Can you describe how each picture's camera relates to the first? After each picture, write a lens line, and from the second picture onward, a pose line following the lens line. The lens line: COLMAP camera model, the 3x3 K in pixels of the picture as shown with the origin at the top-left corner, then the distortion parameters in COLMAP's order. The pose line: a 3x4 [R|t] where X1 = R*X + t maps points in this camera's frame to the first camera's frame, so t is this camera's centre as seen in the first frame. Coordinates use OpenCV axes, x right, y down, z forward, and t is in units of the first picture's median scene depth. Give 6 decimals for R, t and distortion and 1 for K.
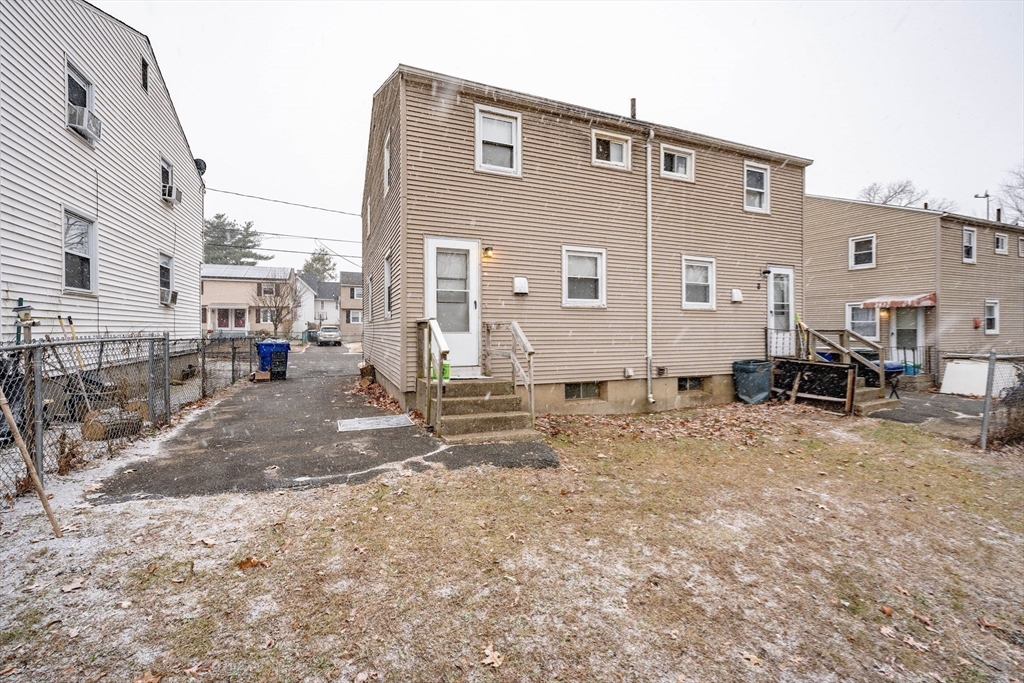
lens RADIAL K [[416.5, 0, 511.6], [0, 416.5, 327.0], [0, 0, 1]] dist [-0.002019, -0.000629]
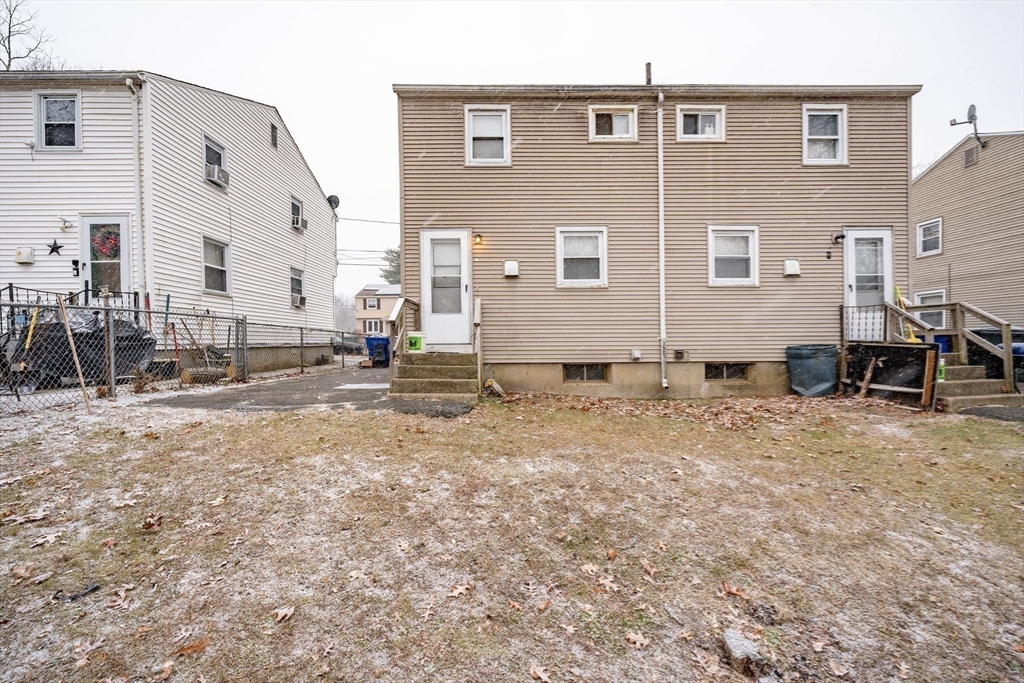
lens RADIAL K [[413.3, 0, 512.0], [0, 413.3, 341.5], [0, 0, 1]] dist [-0.001529, -0.000773]
pose [[0.931414, -0.007017, -0.363894, 0.366905], [0.010266, 0.999923, 0.006997, 0.070571], [0.363817, -0.010253, 0.931414, 0.022085]]
